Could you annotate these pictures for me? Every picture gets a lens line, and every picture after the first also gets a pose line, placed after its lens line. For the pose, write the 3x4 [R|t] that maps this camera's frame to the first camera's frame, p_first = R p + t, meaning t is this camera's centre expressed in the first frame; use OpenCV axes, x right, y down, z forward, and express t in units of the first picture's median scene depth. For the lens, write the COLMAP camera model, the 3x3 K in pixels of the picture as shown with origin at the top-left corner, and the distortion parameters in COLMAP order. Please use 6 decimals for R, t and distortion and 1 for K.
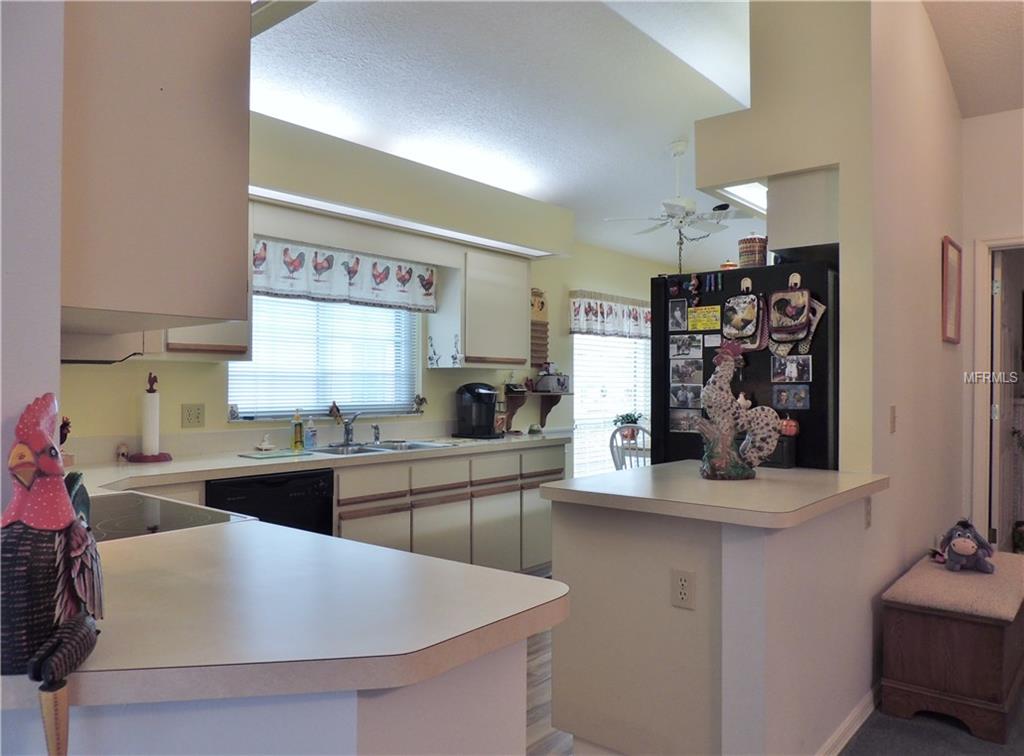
lens RADIAL K [[741.4, 0, 512.0], [0, 741.4, 378.0], [0, 0, 1]] dist [-0.031379, 0.011661]
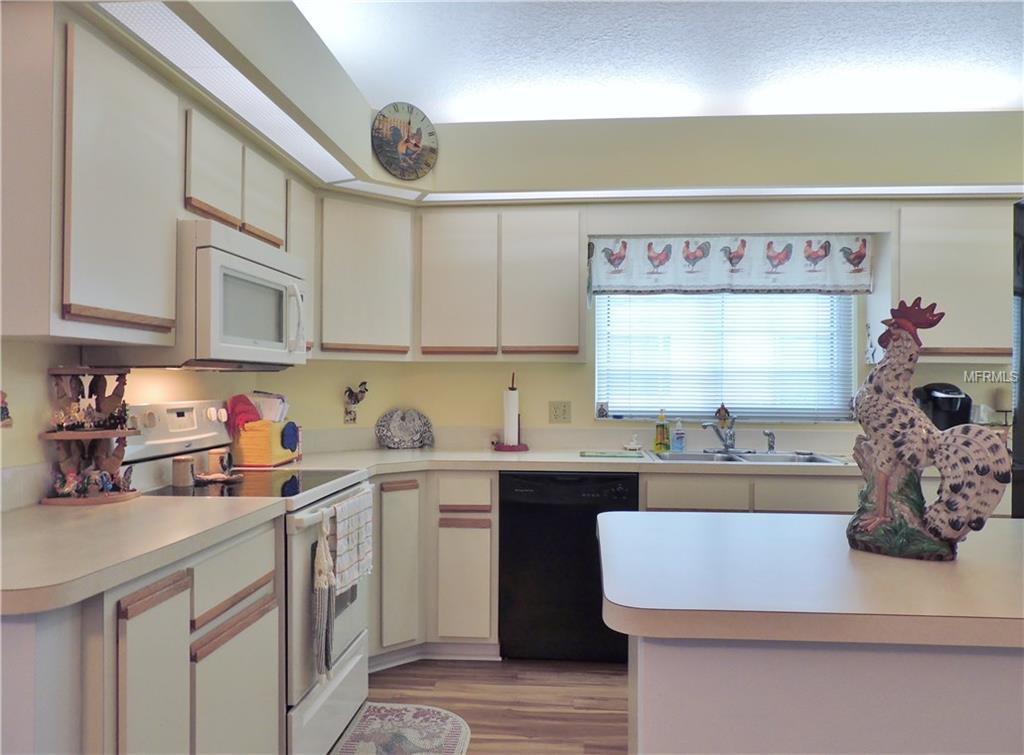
lens RADIAL K [[741.4, 0, 512.0], [0, 741.4, 377.5], [0, 0, 1]] dist [-0.031379, 0.011661]
pose [[0.572728, -0.005355, -0.819728, 0.454595], [0.002462, 0.999985, -0.004813, 0.005649], [0.819742, 0.000739, 0.572732, 0.351664]]
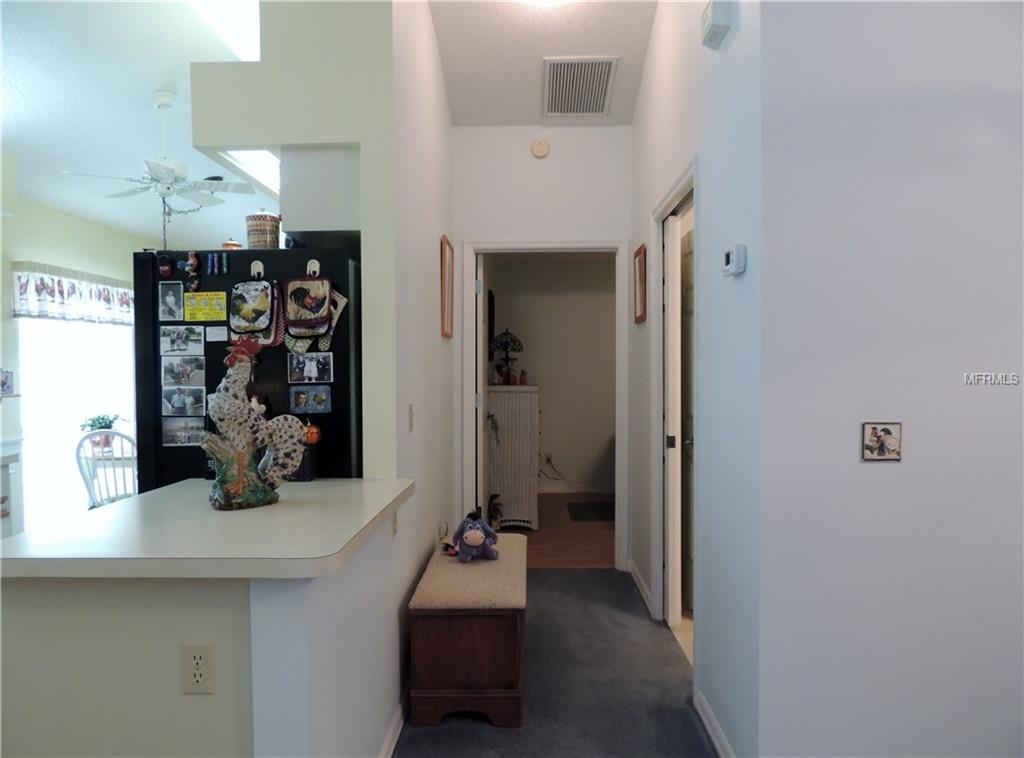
lens RADIAL K [[740.2, 0, 512.0], [0, 740.2, 379.0], [0, 0, 1]] dist [-0.014927, -0.000696]
pose [[0.783510, -0.021432, 0.621010, 0.014917], [0.008458, 0.999680, 0.023828, -0.016481], [-0.621322, -0.013417, 0.783440, 0.141100]]
